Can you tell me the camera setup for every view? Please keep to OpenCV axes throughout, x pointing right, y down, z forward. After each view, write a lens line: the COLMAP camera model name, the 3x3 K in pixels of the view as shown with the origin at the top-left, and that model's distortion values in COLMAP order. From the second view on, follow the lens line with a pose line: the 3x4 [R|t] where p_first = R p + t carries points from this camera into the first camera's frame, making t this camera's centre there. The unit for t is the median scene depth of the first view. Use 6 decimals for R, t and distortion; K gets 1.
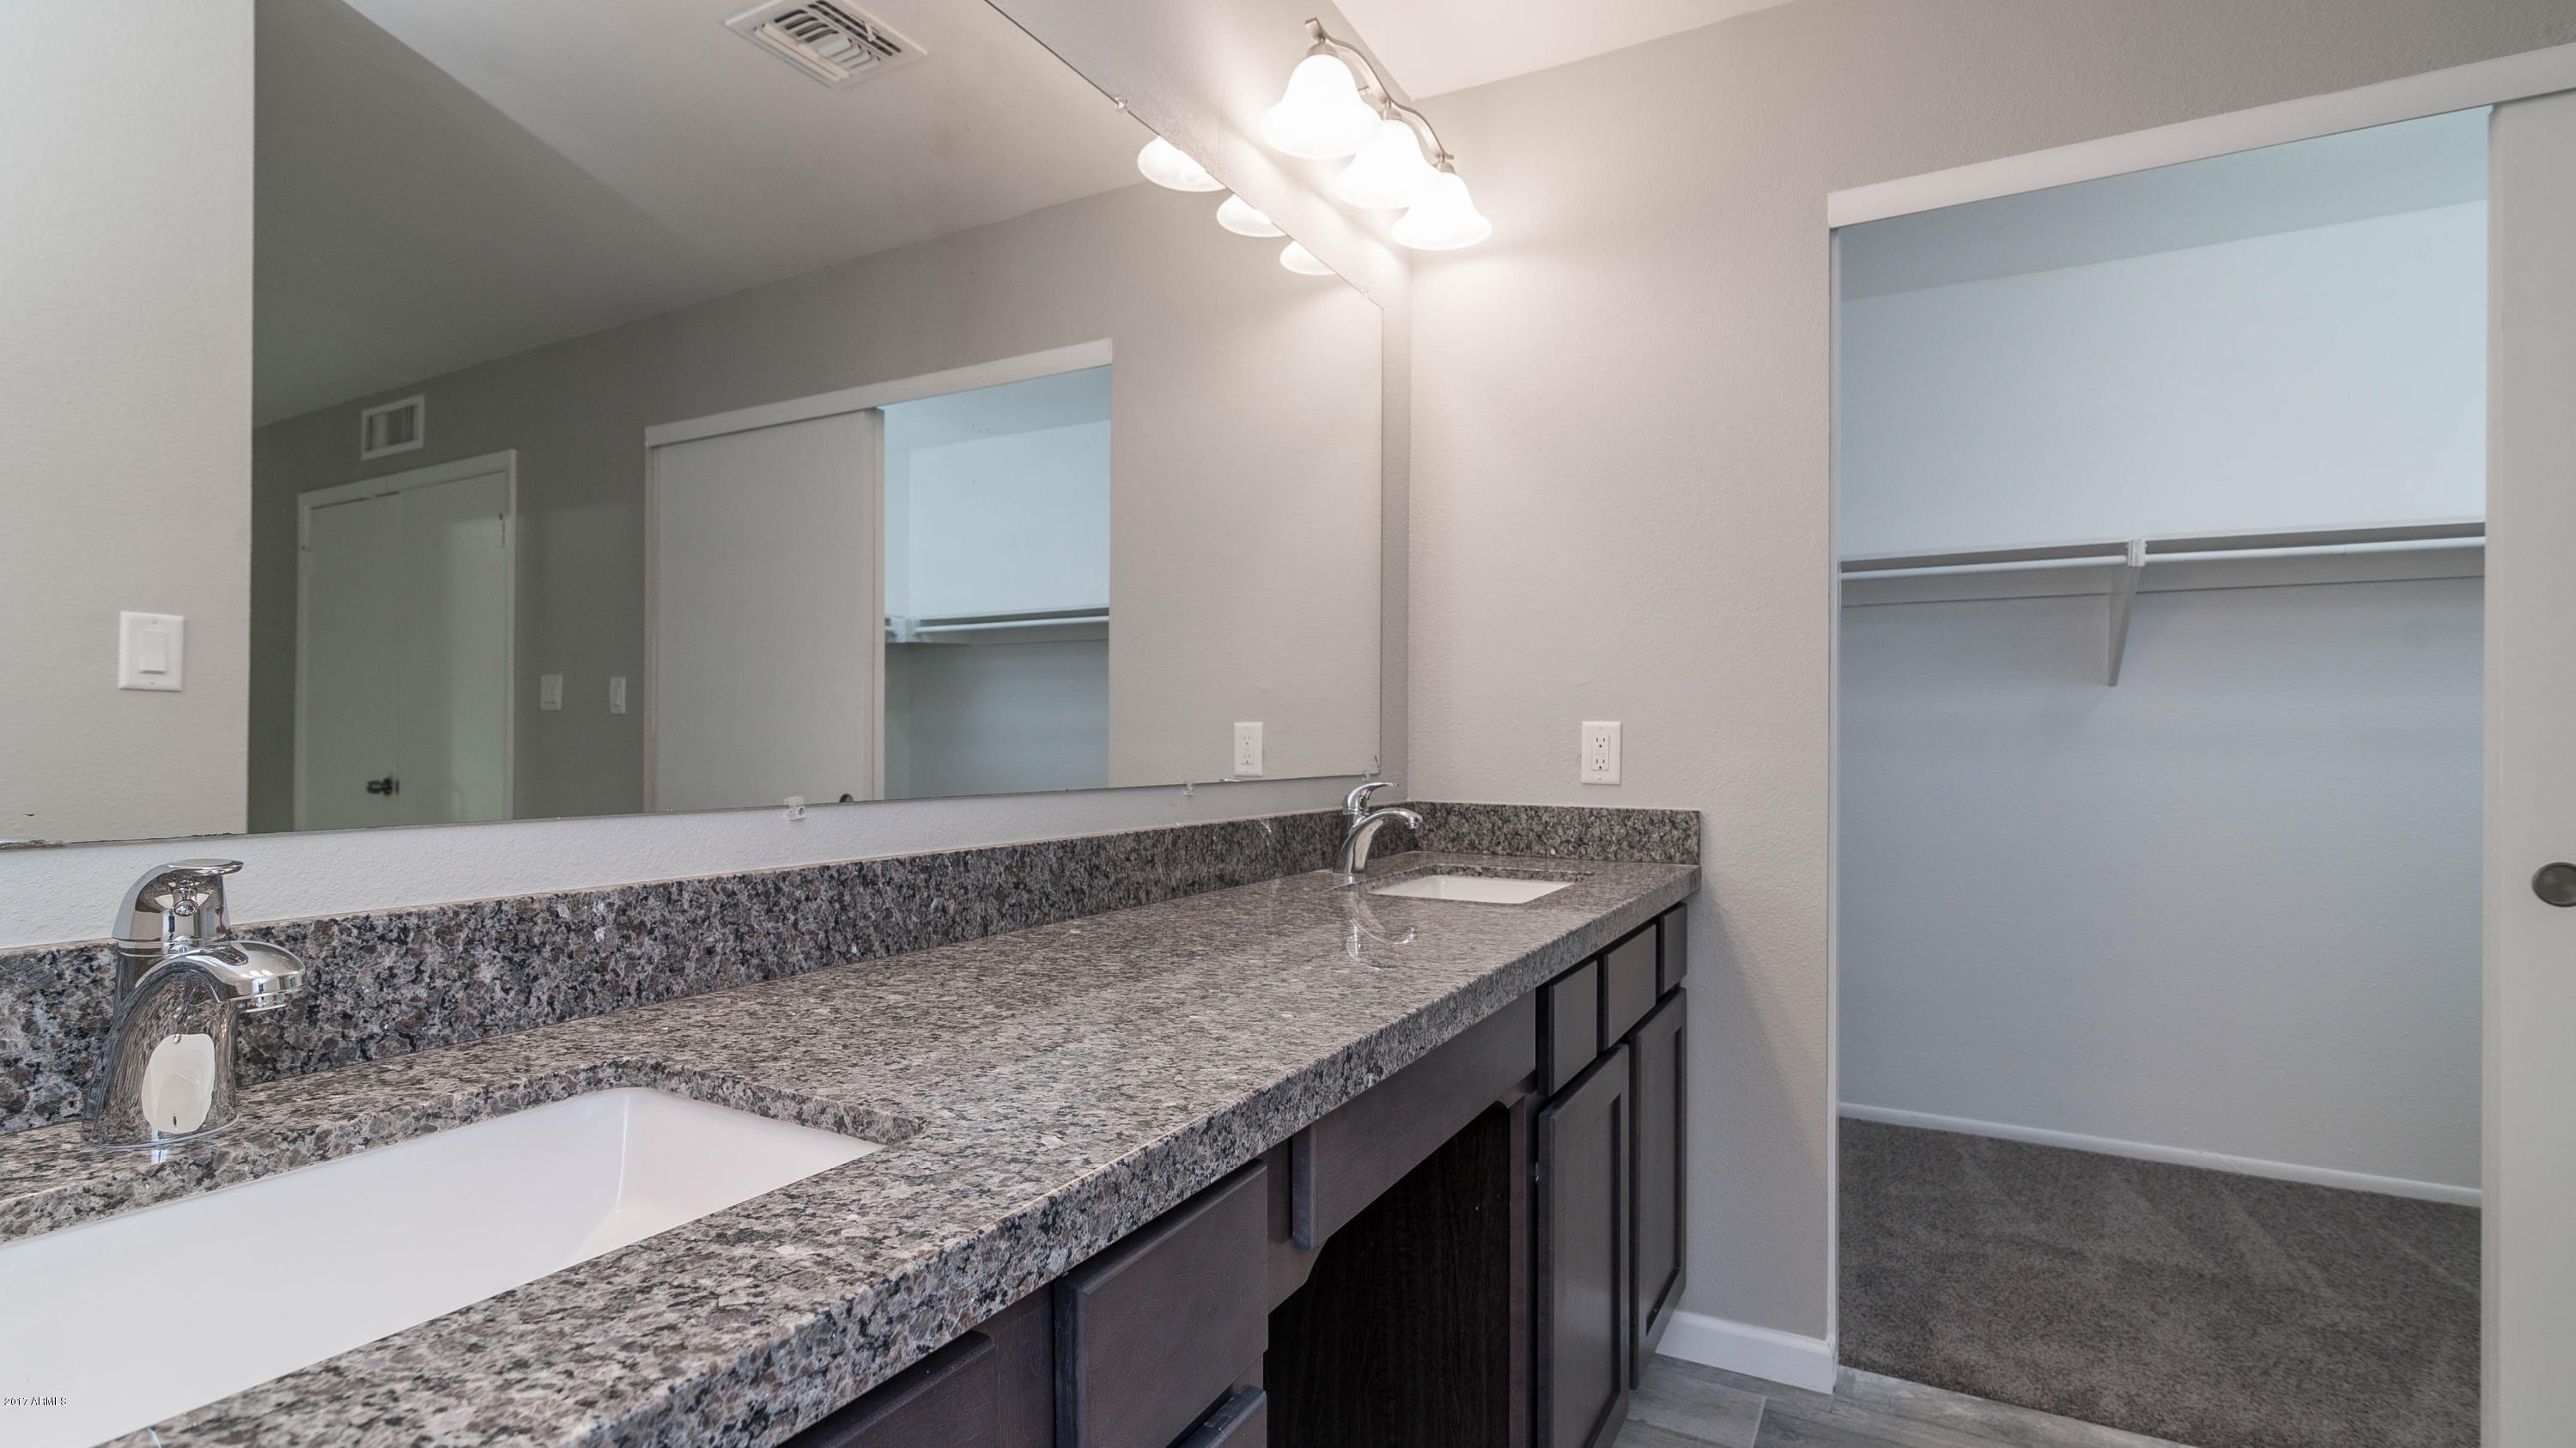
lens RADIAL K [[1207.5, 0, 1286.8], [0, 1207.5, 723.3], [0, 0, 1]] dist [0.004178, -0.000853]
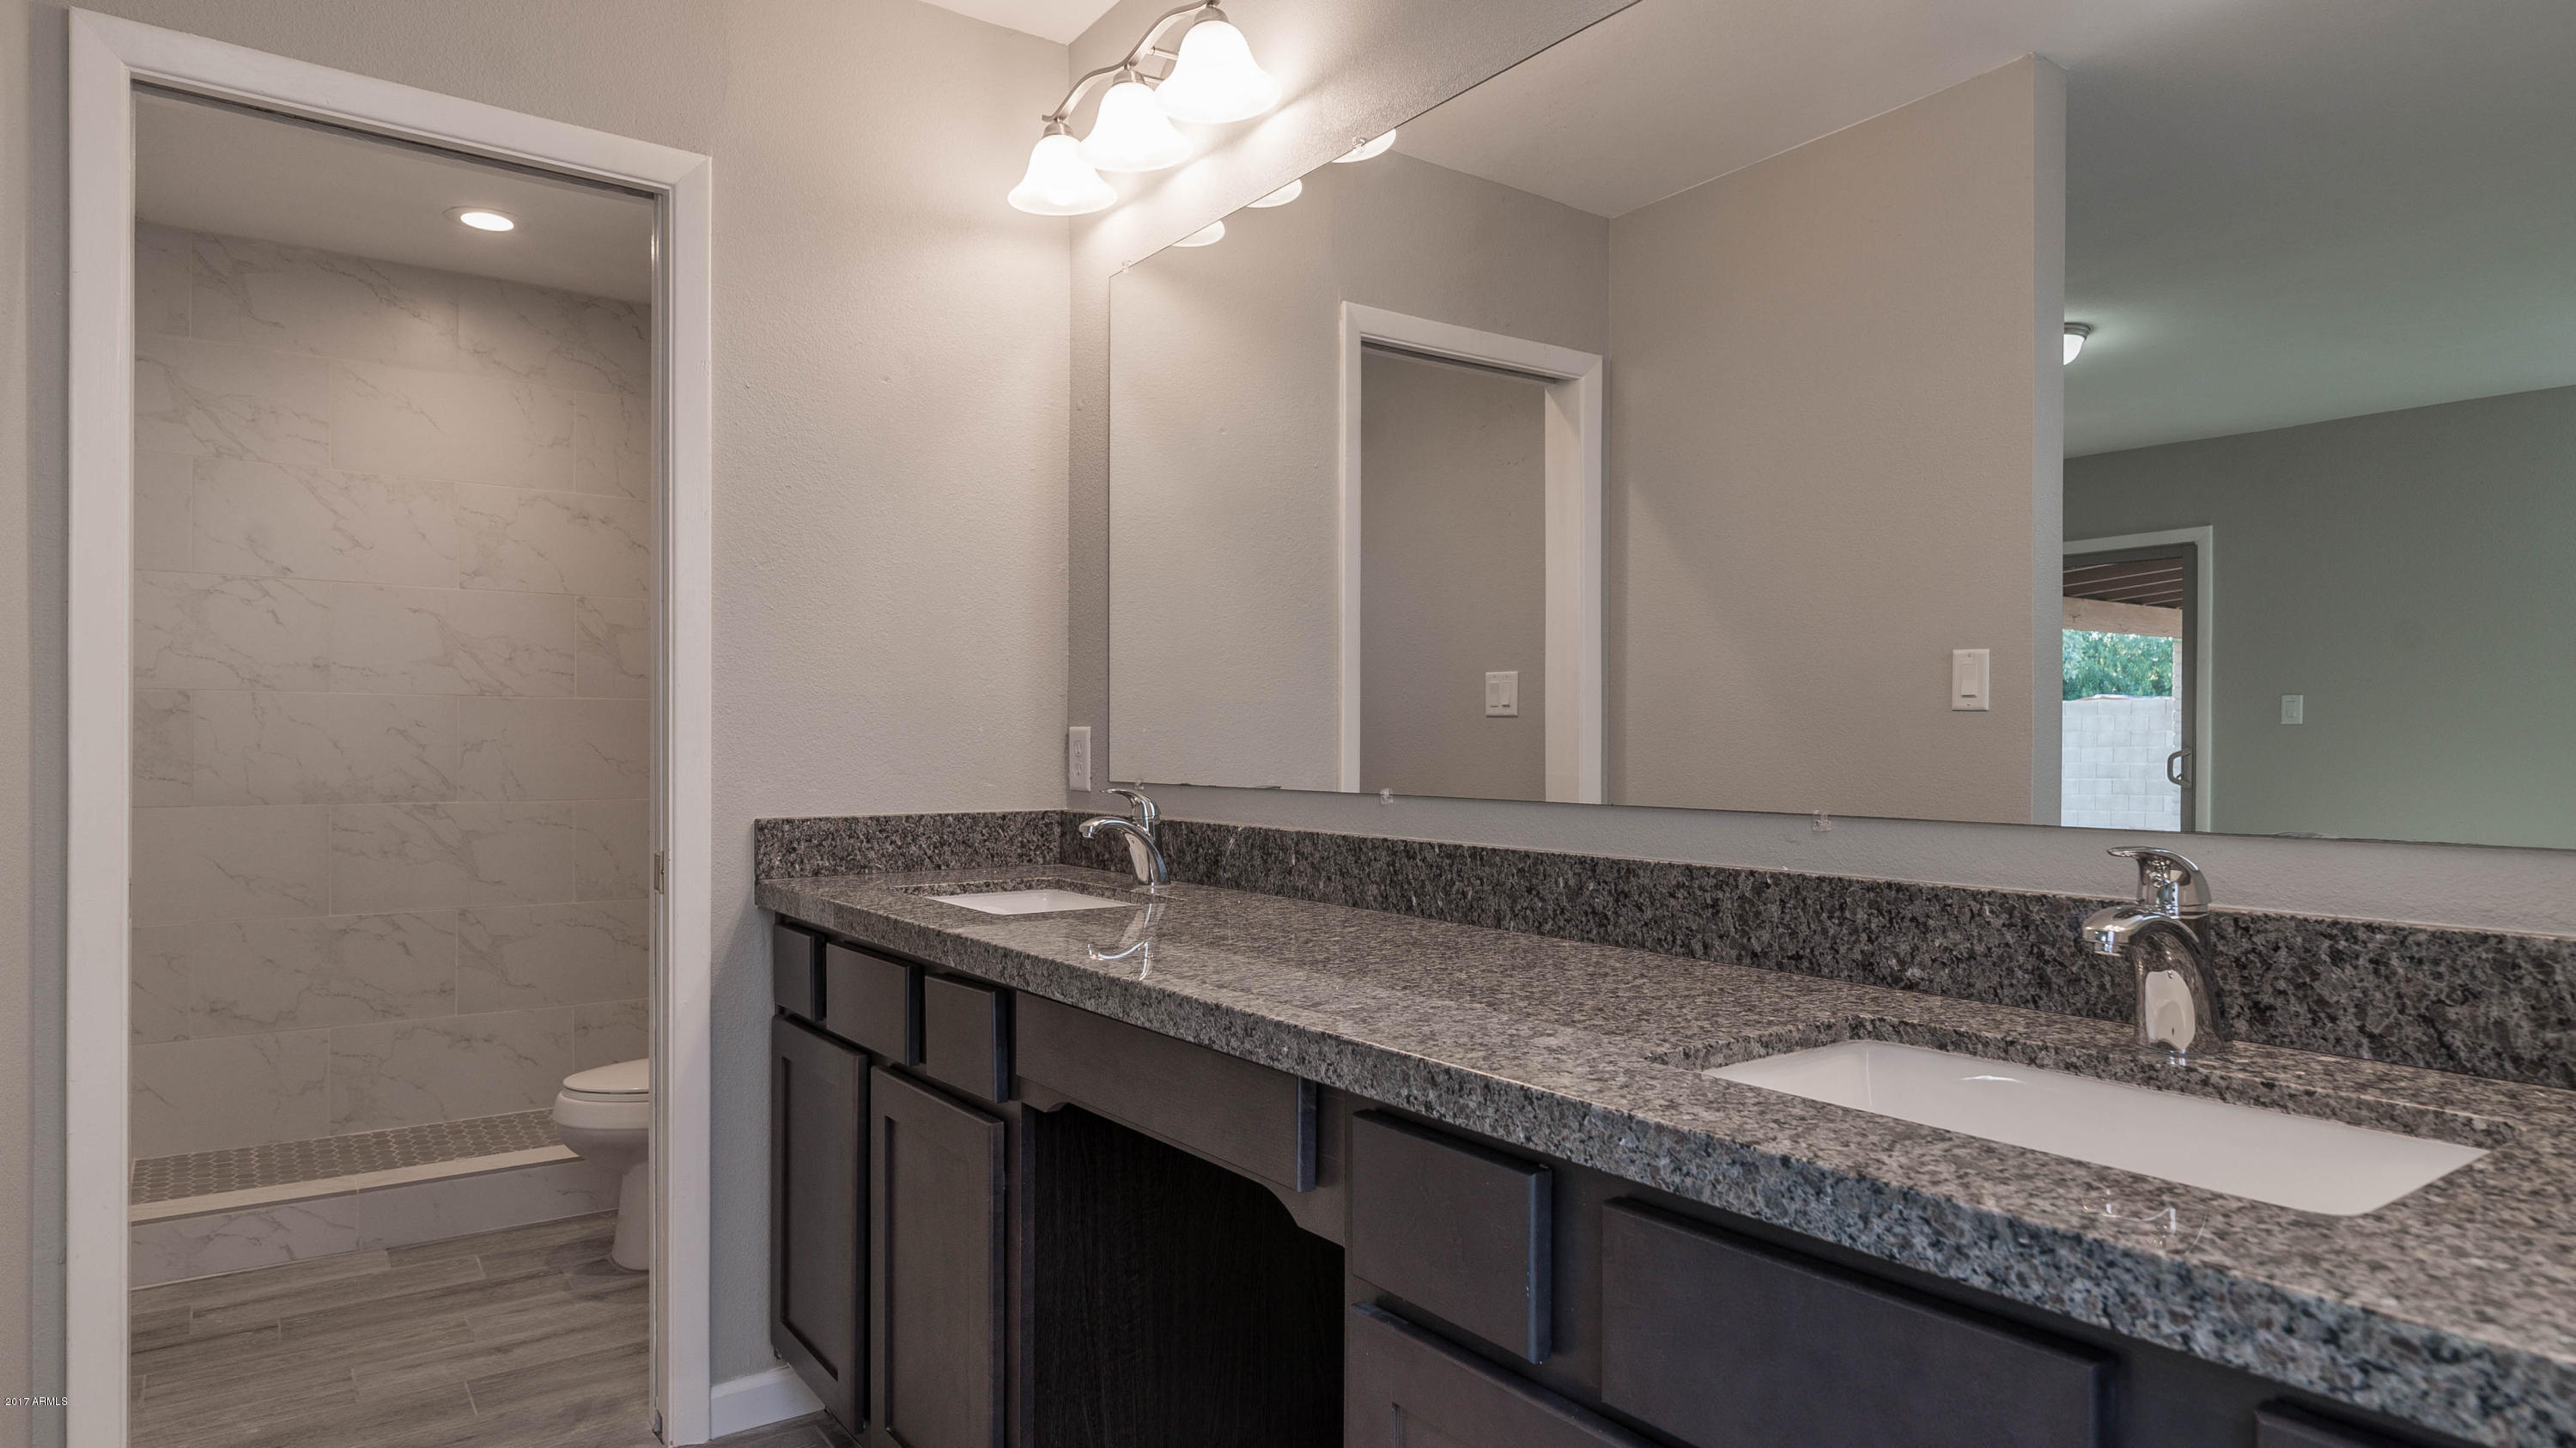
lens RADIAL K [[1510.6, 0, 1294.0], [0, 1510.6, 734.5], [0, 0, 1]] dist [0.002242, 0.001260]
pose [[-0.431044, -0.004920, -0.902317, 1.010834], [0.011907, 0.999867, -0.011139, 0.012161], [0.902252, -0.015545, -0.430929, 1.345712]]
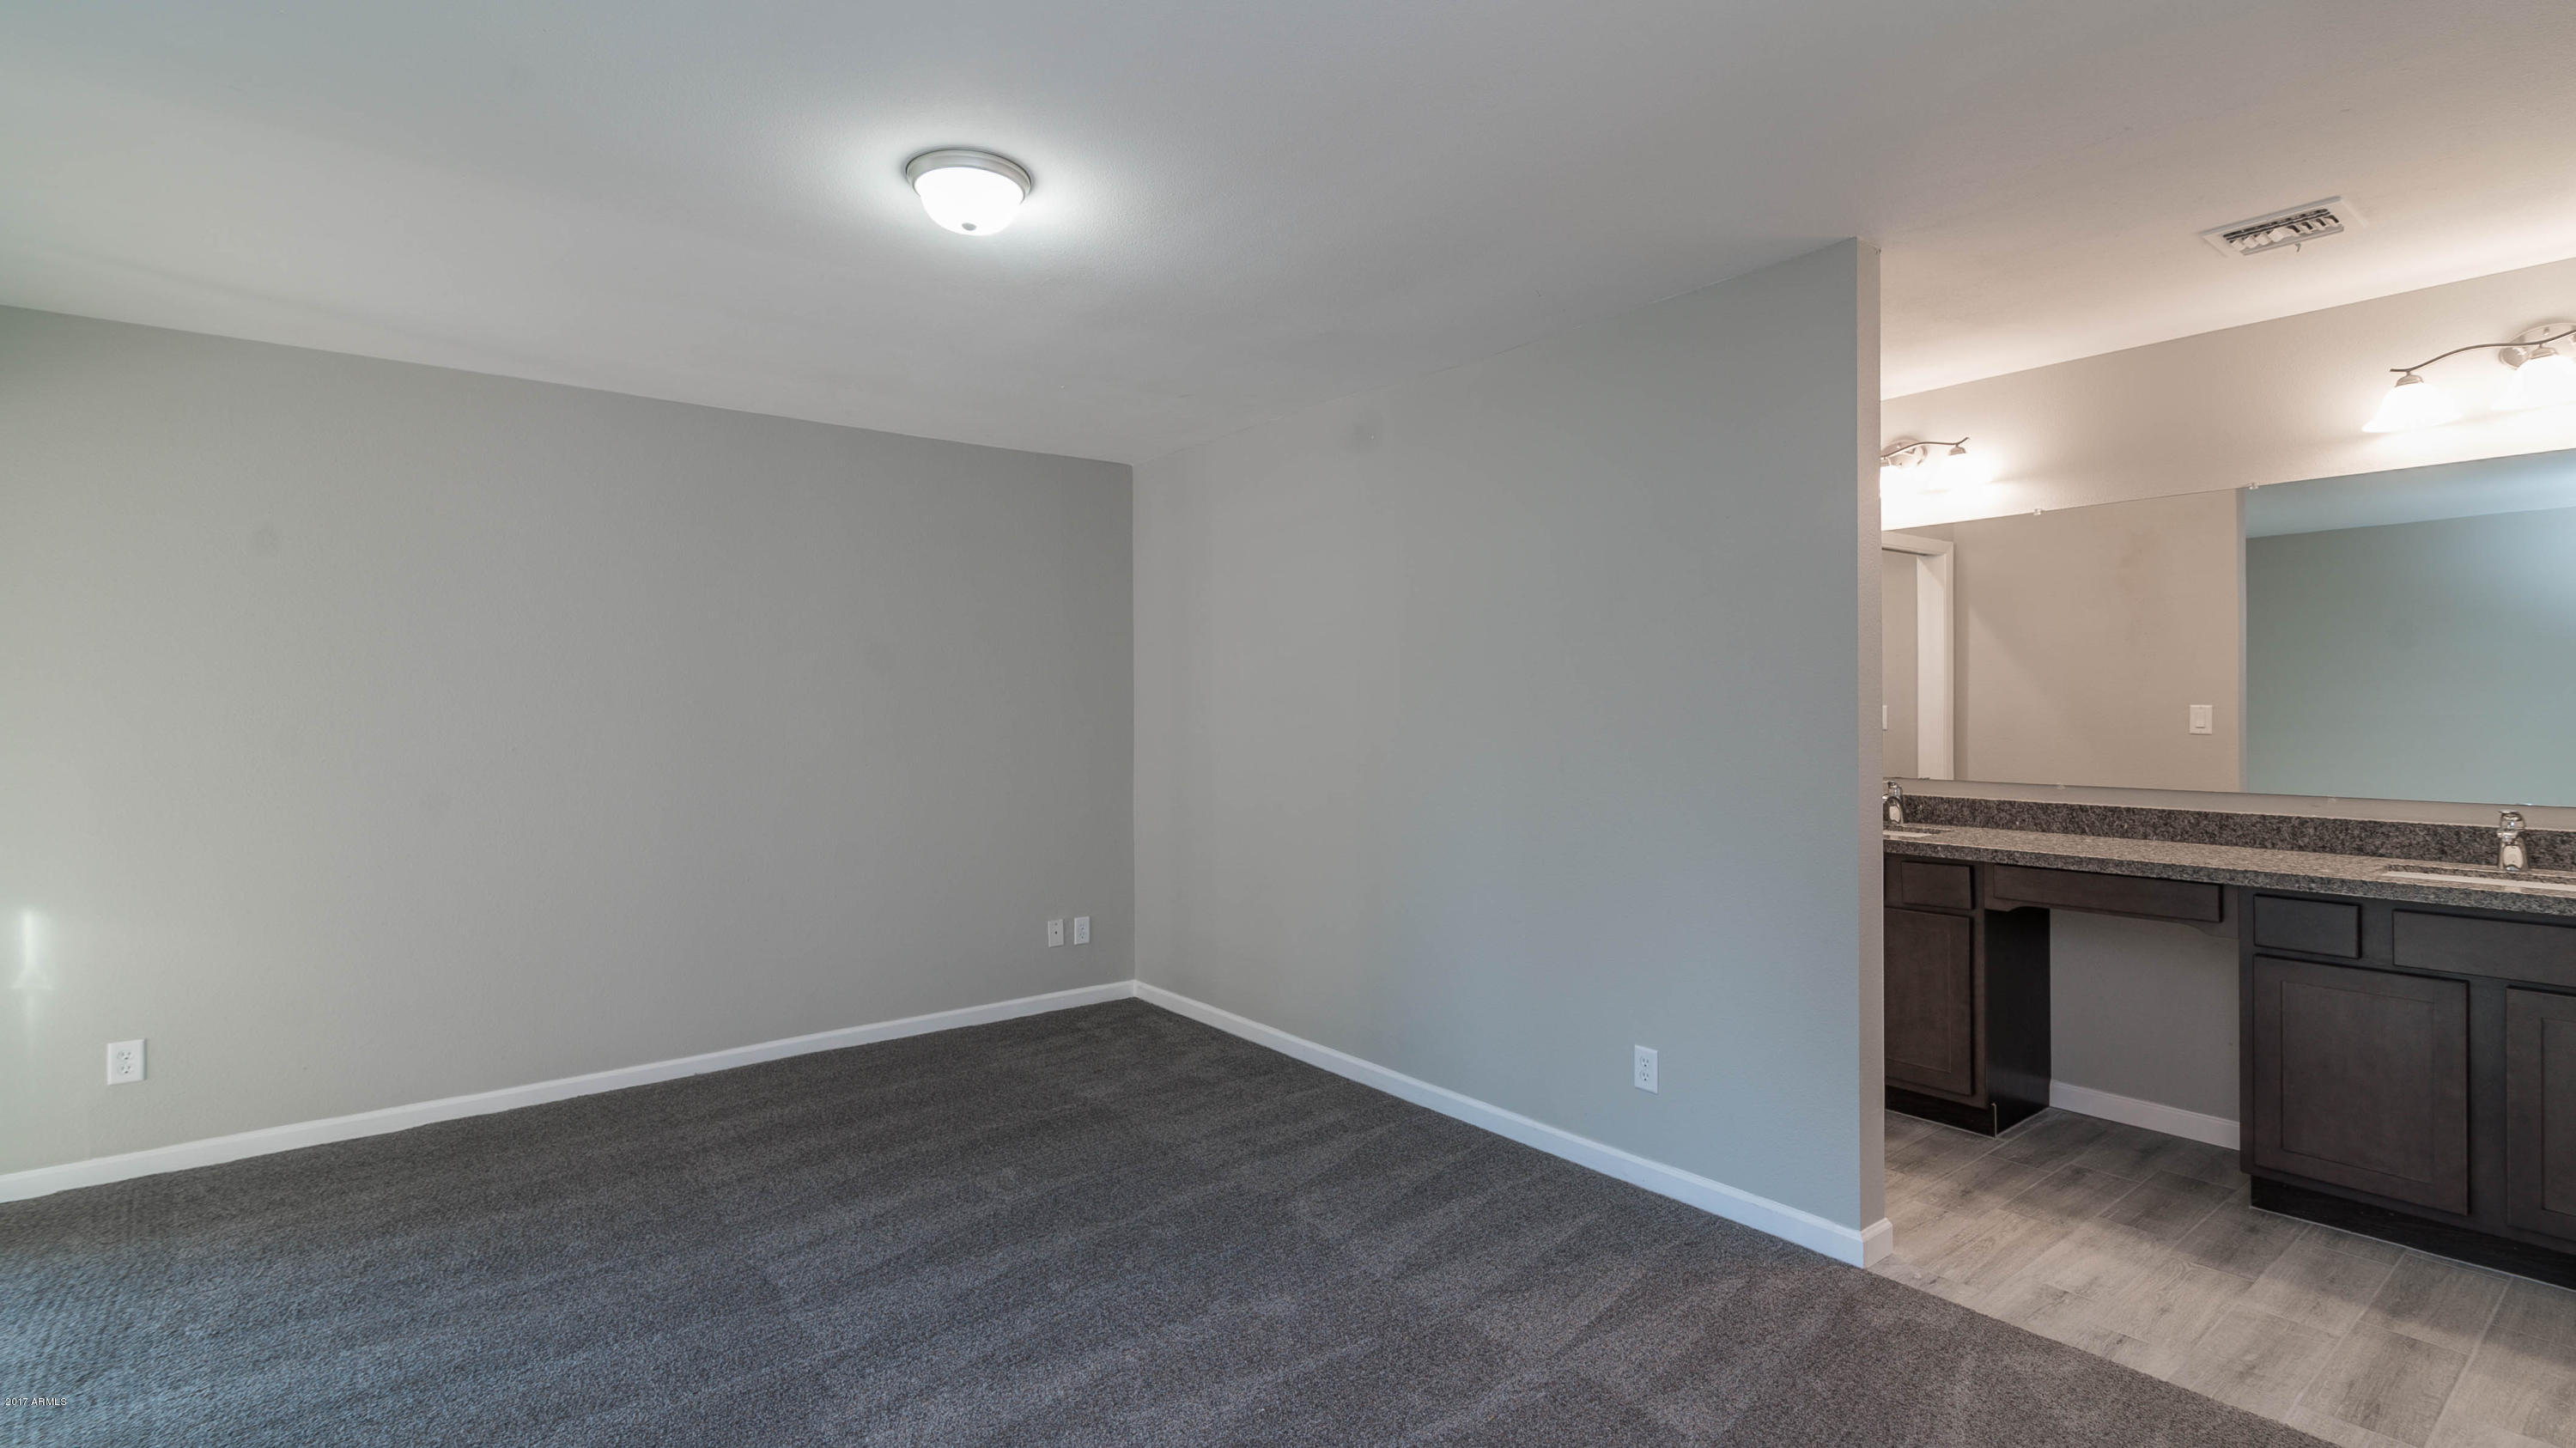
lens RADIAL K [[1207.5, 0, 1275.1], [0, 1207.5, 721.5], [0, 0, 1]] dist [0.004178, -0.000853]
pose [[-0.399001, 0.016485, -0.916802, 2.947072], [0.022118, 0.999720, 0.008350, -0.156139], [0.916684, -0.016946, -0.399254, 0.258758]]
